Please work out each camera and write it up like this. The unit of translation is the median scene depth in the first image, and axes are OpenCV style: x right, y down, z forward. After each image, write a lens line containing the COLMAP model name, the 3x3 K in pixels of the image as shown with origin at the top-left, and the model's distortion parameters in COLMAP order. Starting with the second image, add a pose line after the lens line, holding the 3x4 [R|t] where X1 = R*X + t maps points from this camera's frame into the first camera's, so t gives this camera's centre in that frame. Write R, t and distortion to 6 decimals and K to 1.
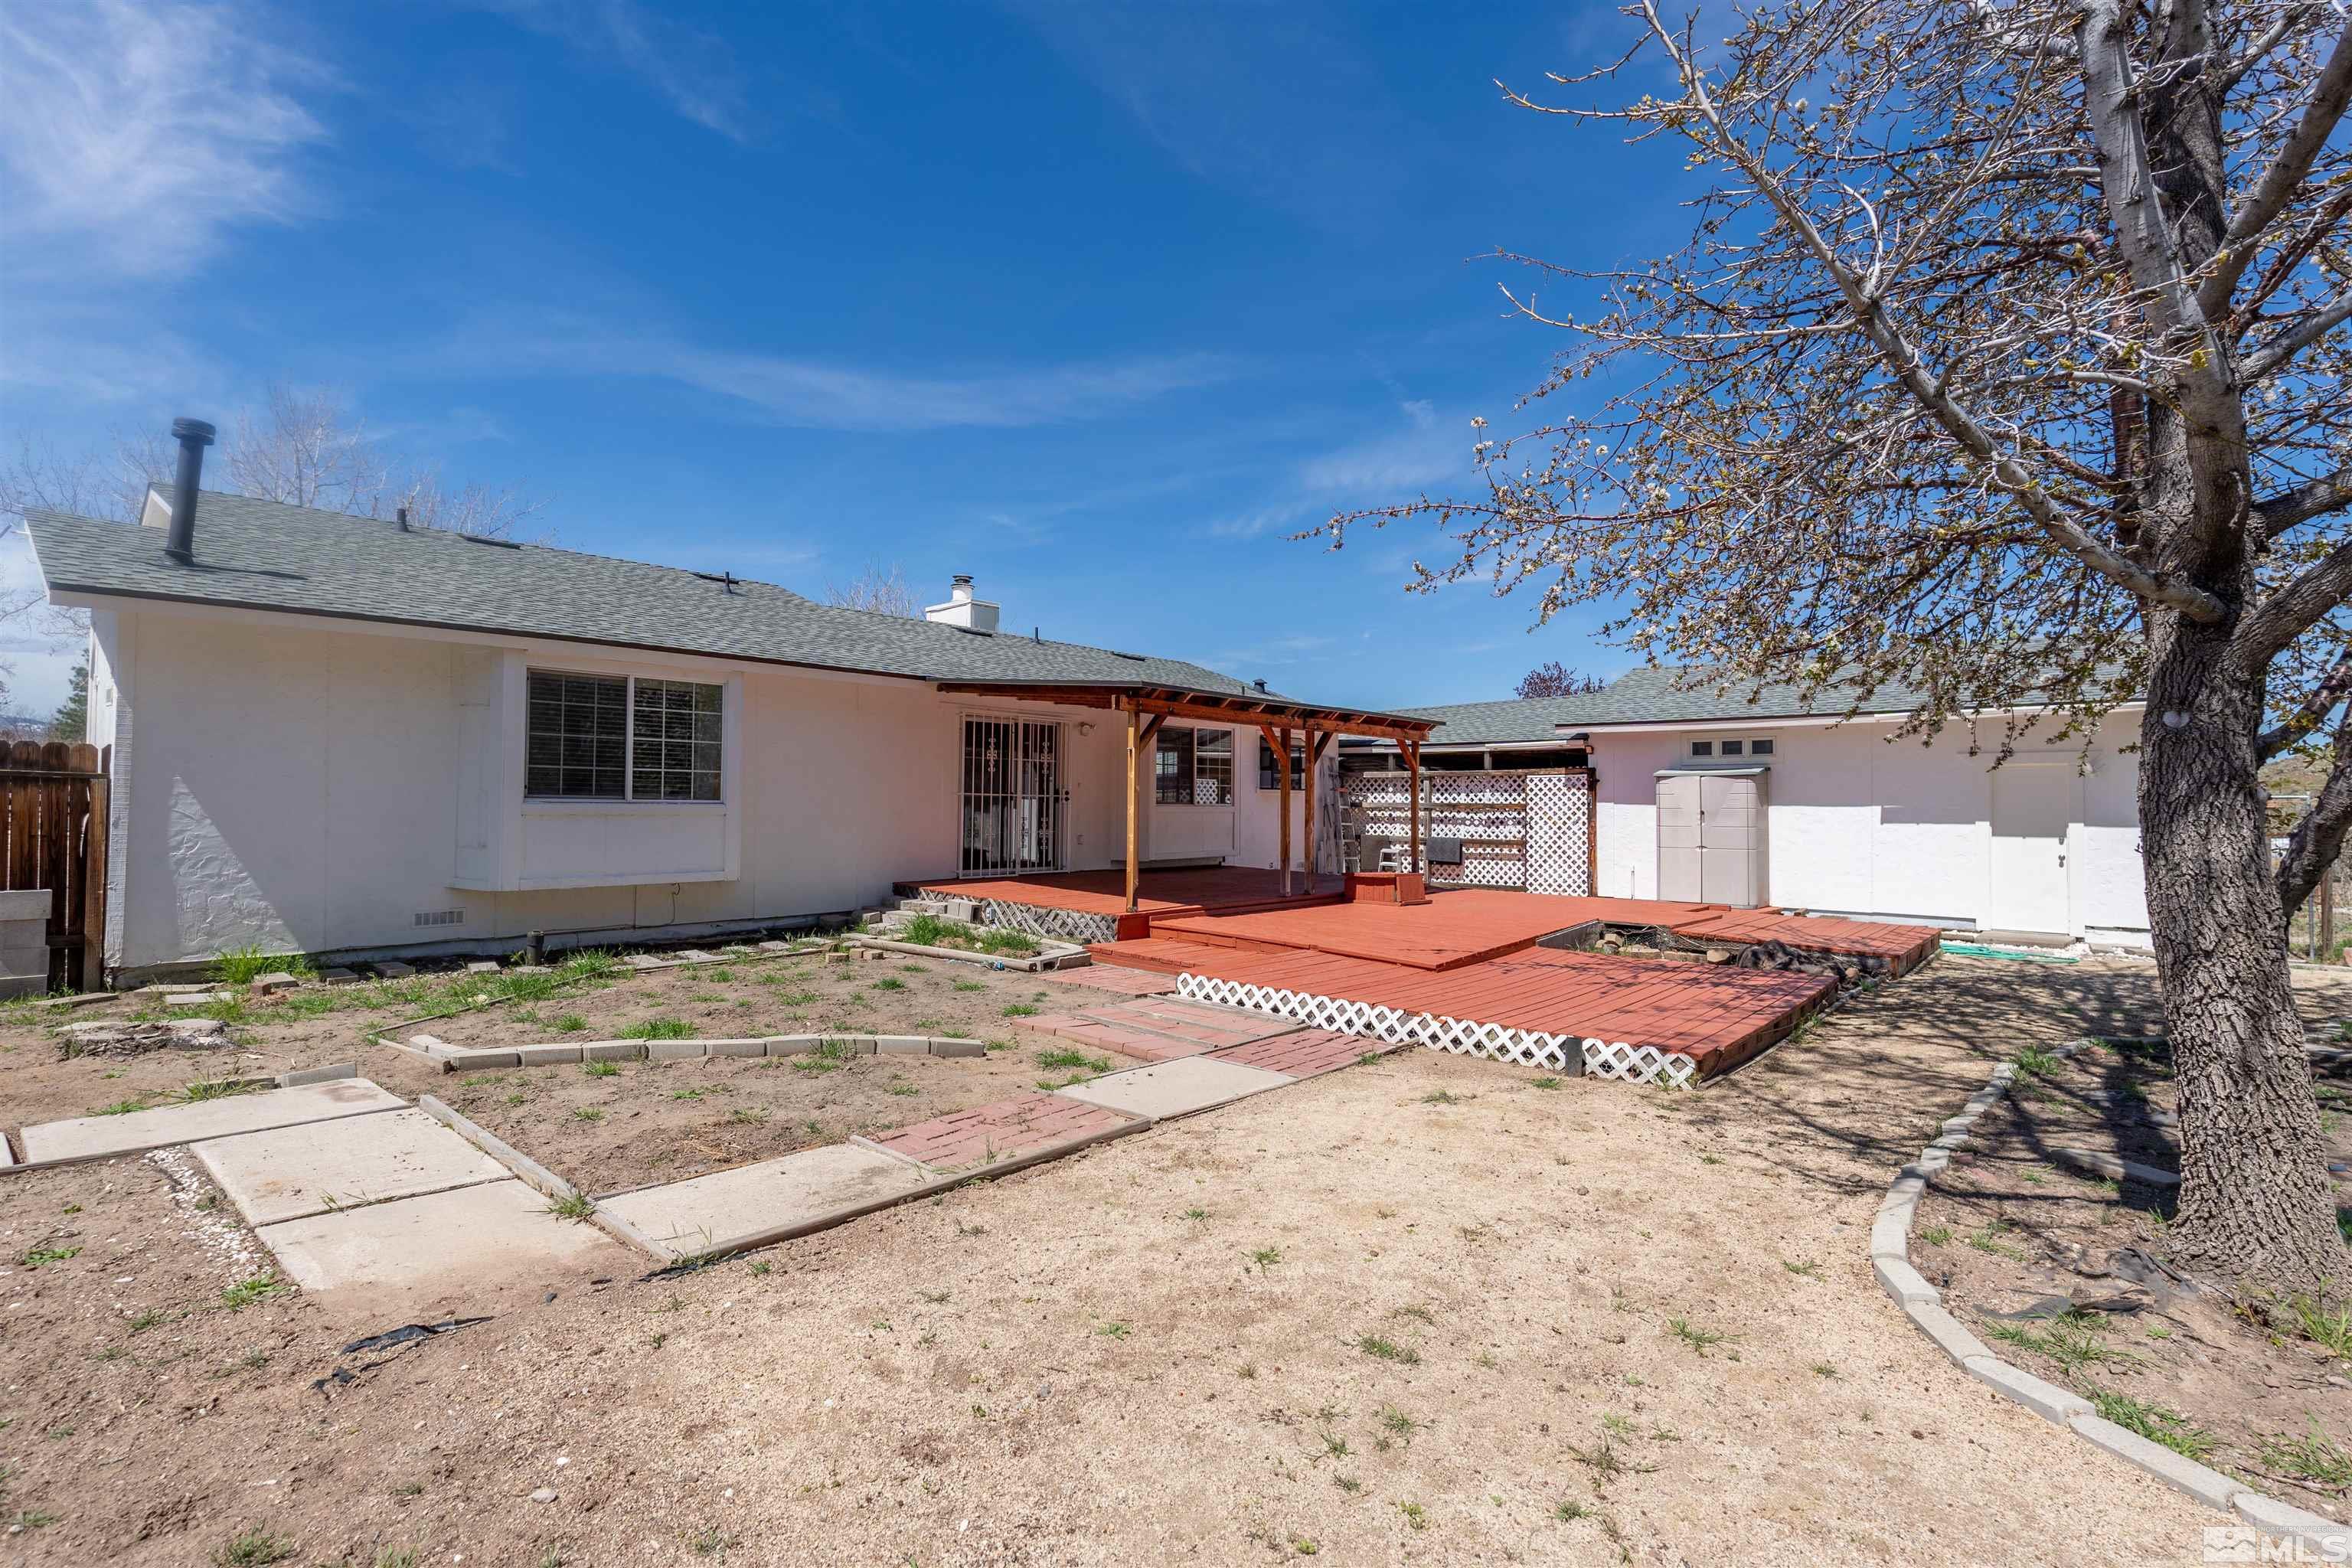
lens RADIAL K [[1103.2, 0, 1176.0], [0, 1103.2, 784.0], [0, 0, 1]] dist [-0.003165, -0.000335]
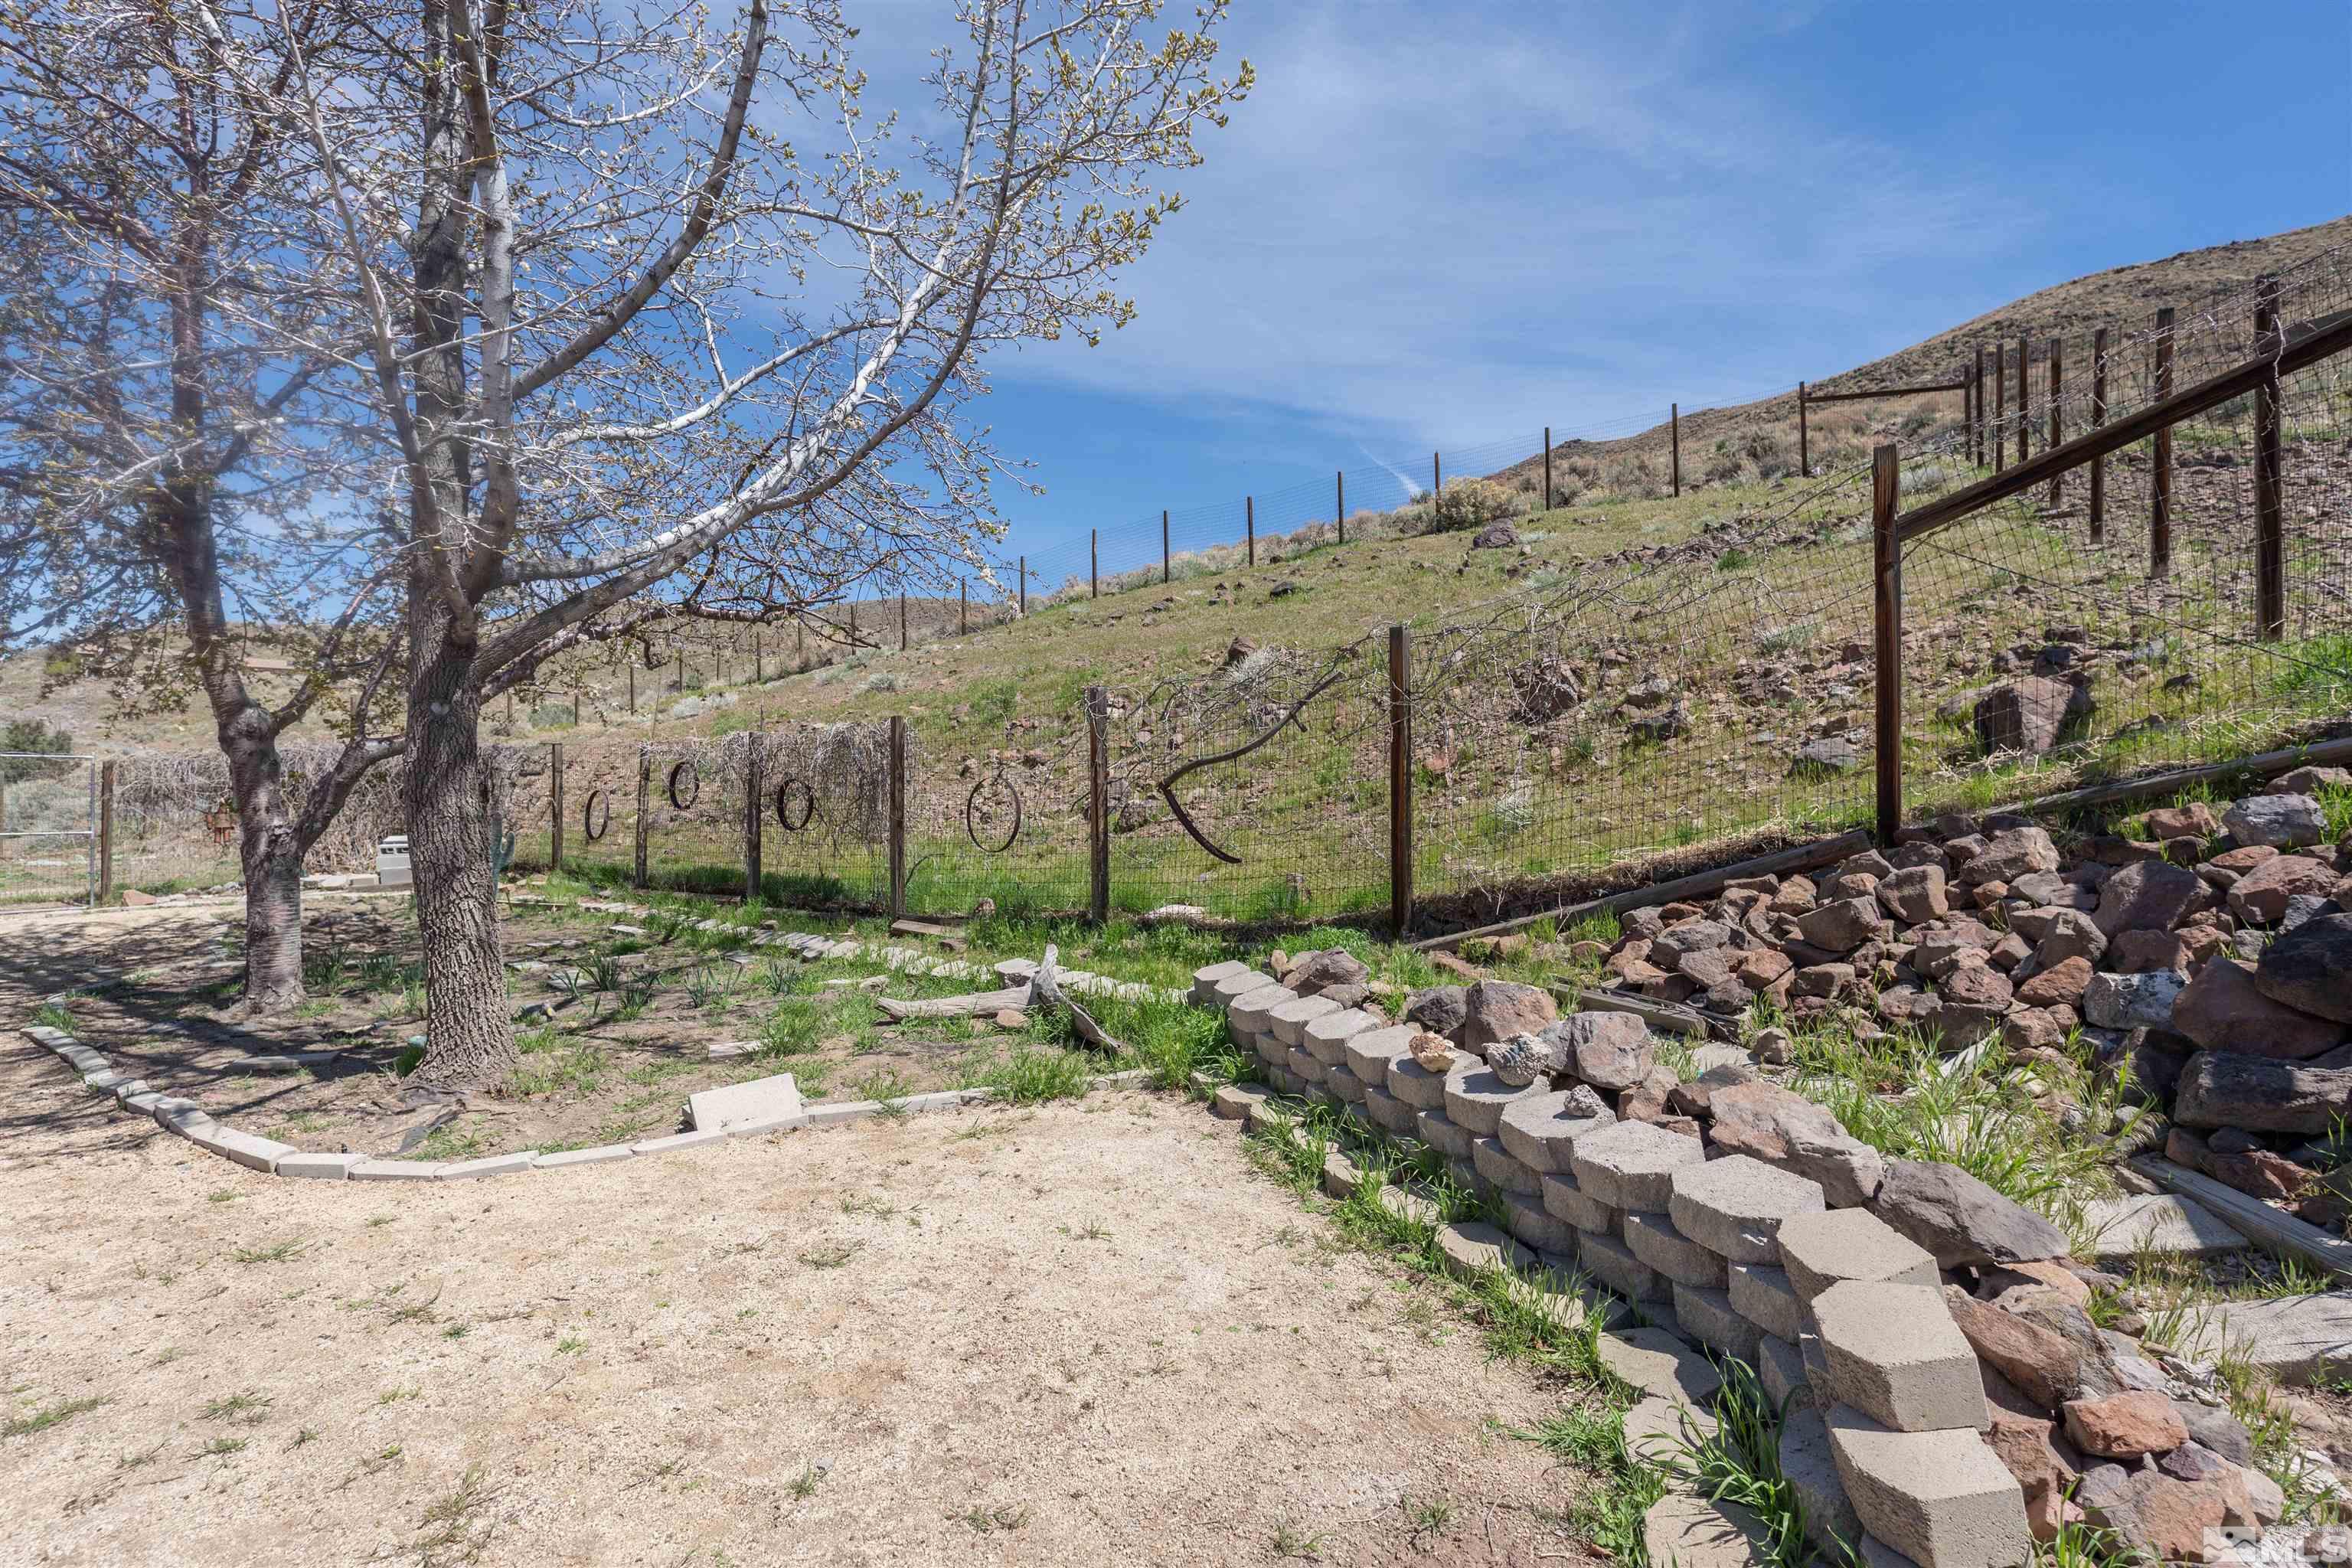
lens RADIAL K [[1103.2, 0, 1176.0], [0, 1103.2, 784.0], [0, 0, 1]] dist [-0.003165, -0.000335]
pose [[-0.149254, 0.000994, 0.988798, -0.648705], [-0.033222, 0.999430, -0.006020, 0.015888], [-0.988241, -0.033749, -0.149135, 0.265641]]
